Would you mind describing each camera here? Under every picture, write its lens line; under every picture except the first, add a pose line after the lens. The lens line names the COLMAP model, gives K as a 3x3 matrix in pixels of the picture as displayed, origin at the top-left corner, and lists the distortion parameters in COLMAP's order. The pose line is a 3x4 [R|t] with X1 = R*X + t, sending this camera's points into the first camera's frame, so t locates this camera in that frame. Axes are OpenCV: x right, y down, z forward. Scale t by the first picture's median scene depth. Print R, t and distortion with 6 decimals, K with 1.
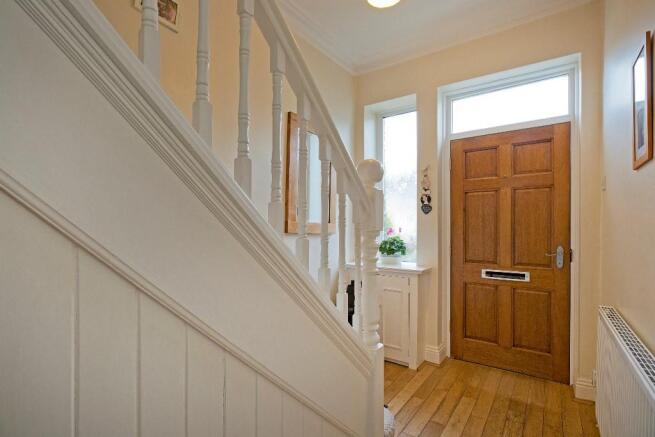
lens RADIAL K [[277.7, 0, 326.3], [0, 277.7, 222.2], [0, 0, 1]] dist [-0.018006, 0.000030]
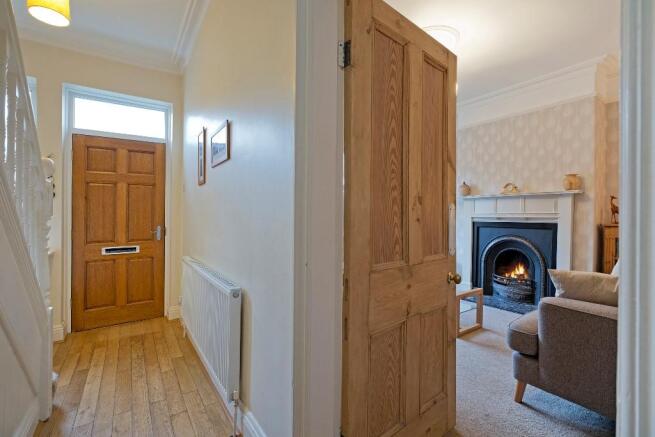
lens RADIAL K [[308.1, 0, 330.6], [0, 308.1, 217.2], [0, 0, 1]] dist [-0.000575, 0.000268]
pose [[0.290870, -0.013622, 0.956666, -0.450092], [-0.017225, 0.999662, 0.019472, -0.007139], [-0.956607, -0.022142, 0.290537, -0.358380]]
